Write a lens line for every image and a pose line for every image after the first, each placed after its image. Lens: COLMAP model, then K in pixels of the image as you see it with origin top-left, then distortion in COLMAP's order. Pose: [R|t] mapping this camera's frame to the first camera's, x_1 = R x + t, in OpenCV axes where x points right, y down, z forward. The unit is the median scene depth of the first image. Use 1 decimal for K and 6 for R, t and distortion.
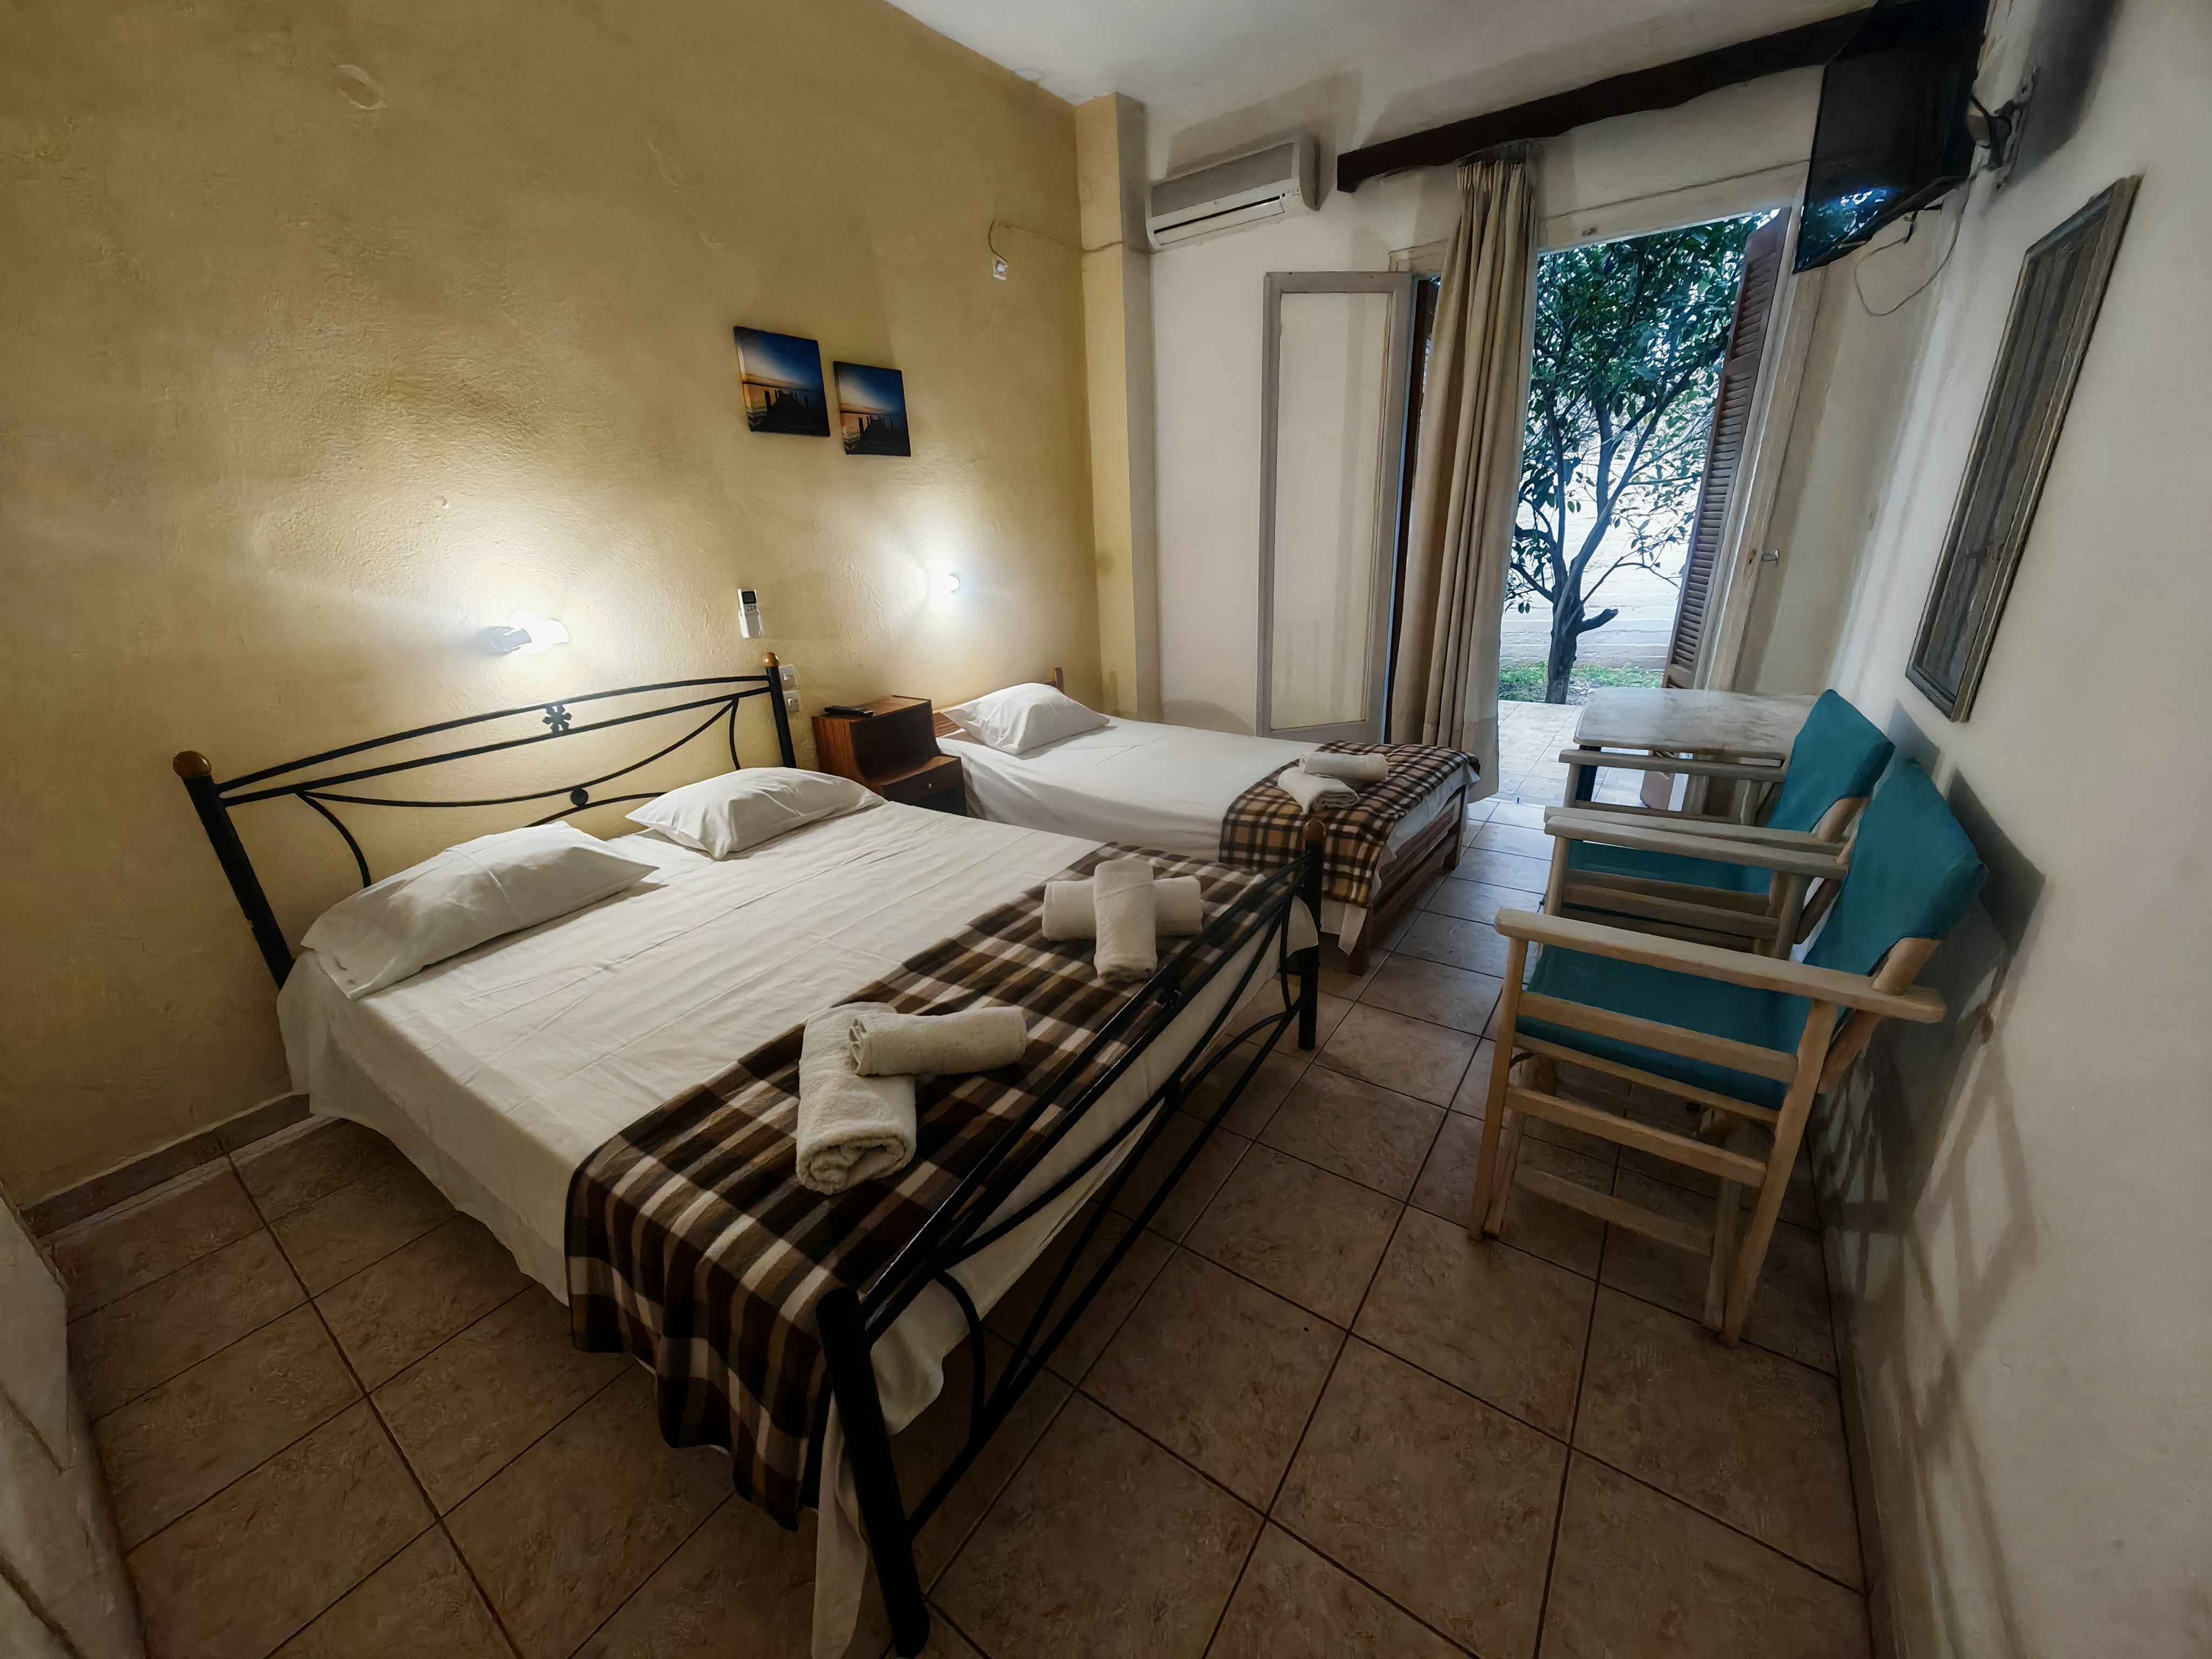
lens RADIAL K [[823.8, 0, 1101.1], [0, 823.8, 828.3], [0, 0, 1]] dist [0.001624, 0.000146]
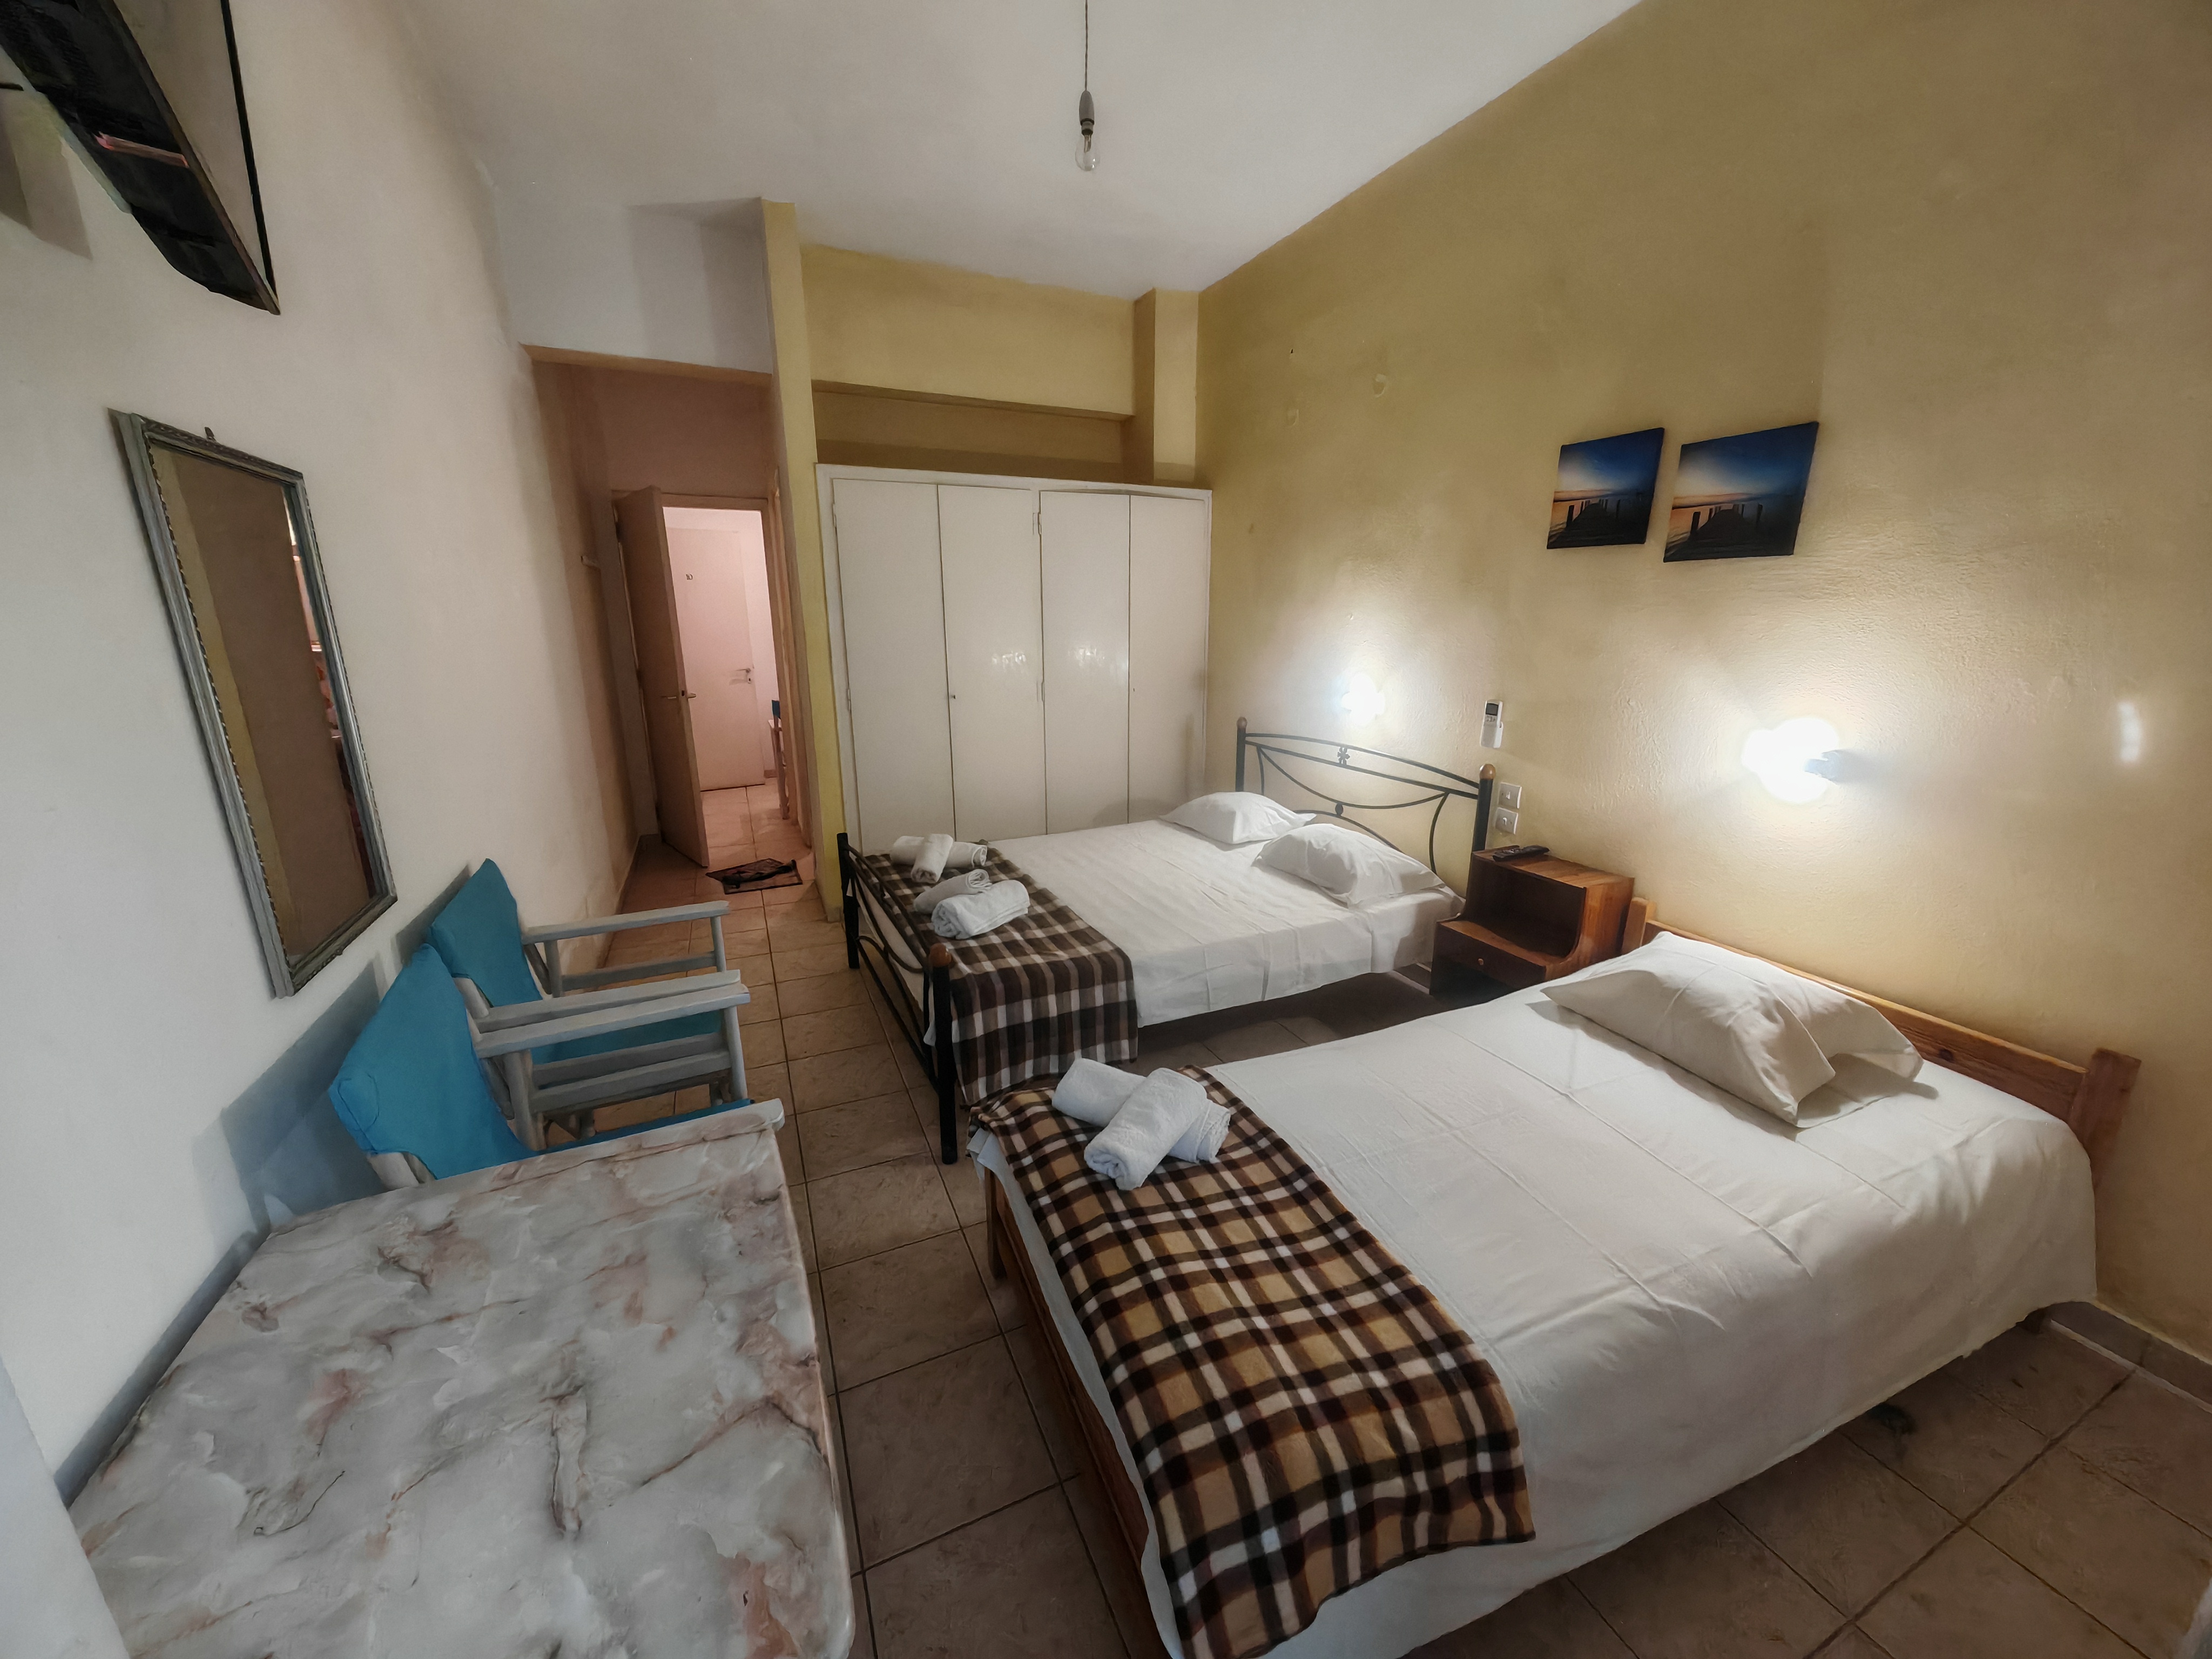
lens RADIAL K [[823.8, 0, 1096.4], [0, 823.8, 827.3], [0, 0, 1]] dist [0.001624, 0.000146]
pose [[-0.513870, 0.261398, -0.817073, 1.305166], [-0.274590, 0.852219, 0.445336, -0.888372], [0.812735, 0.453204, -0.366152, 1.945707]]
